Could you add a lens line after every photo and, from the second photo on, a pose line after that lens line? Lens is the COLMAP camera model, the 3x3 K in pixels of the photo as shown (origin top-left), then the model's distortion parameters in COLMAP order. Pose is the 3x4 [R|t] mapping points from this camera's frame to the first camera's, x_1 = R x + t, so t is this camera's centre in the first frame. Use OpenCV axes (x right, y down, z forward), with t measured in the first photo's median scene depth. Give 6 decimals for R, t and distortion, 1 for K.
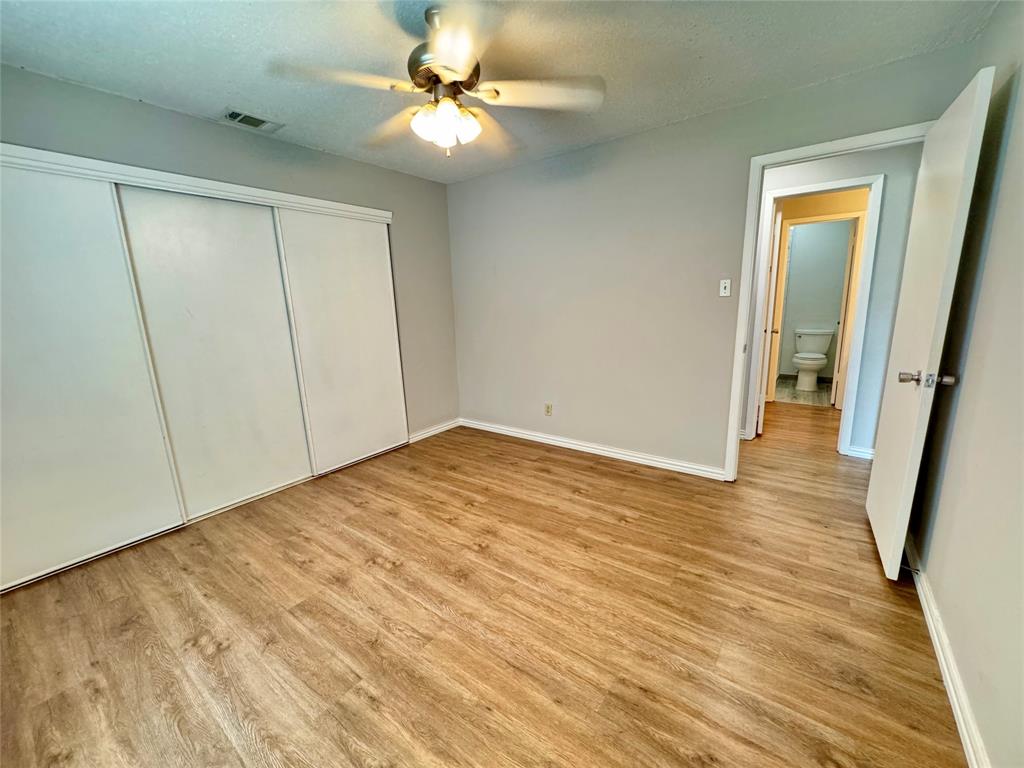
lens RADIAL K [[412.0, 0, 513.8], [0, 412.0, 383.5], [0, 0, 1]] dist [-0.001501, -0.000236]
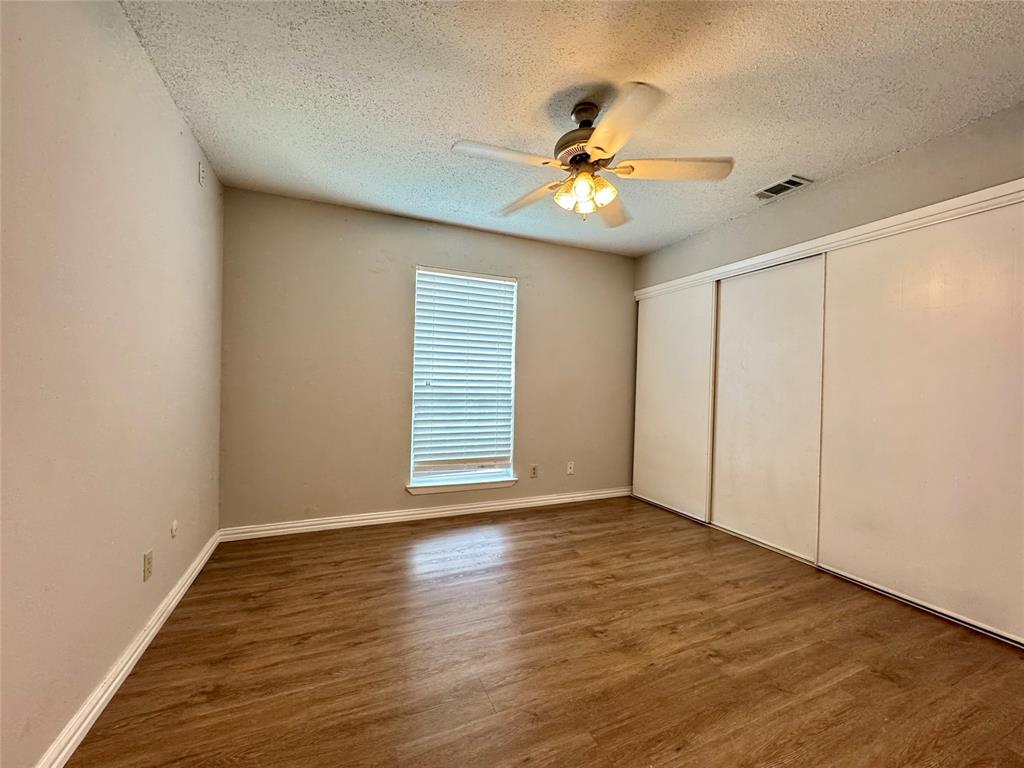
lens RADIAL K [[412.0, 0, 513.8], [0, 412.0, 383.5], [0, 0, 1]] dist [-0.001501, -0.000236]
pose [[-0.496885, 0.025106, -0.867453, 0.674922], [-0.175328, 0.976064, 0.128679, -0.165189], [0.849921, 0.216027, -0.480590, 1.076926]]
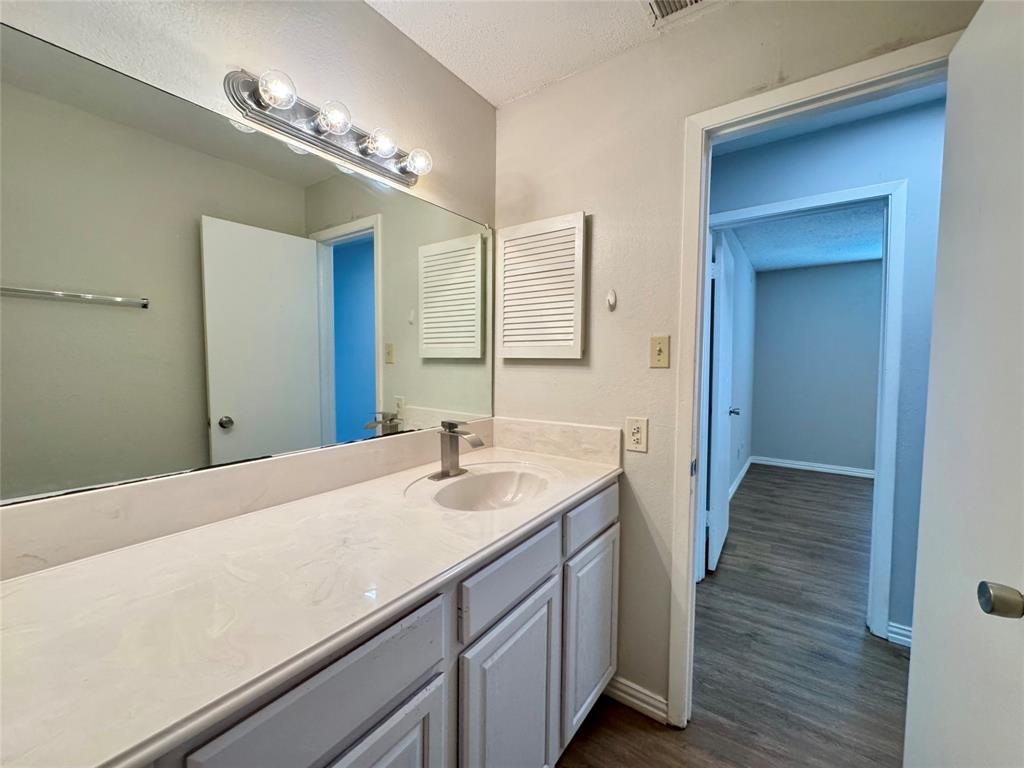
lens RADIAL K [[412.0, 0, 513.8], [0, 412.0, 383.5], [0, 0, 1]] dist [-0.001501, -0.000236]
pose [[-0.999419, 0.028323, -0.018949, 1.396103], [0.022567, 0.966751, 0.254720, -0.429835], [0.025534, 0.254145, -0.966829, 1.907267]]
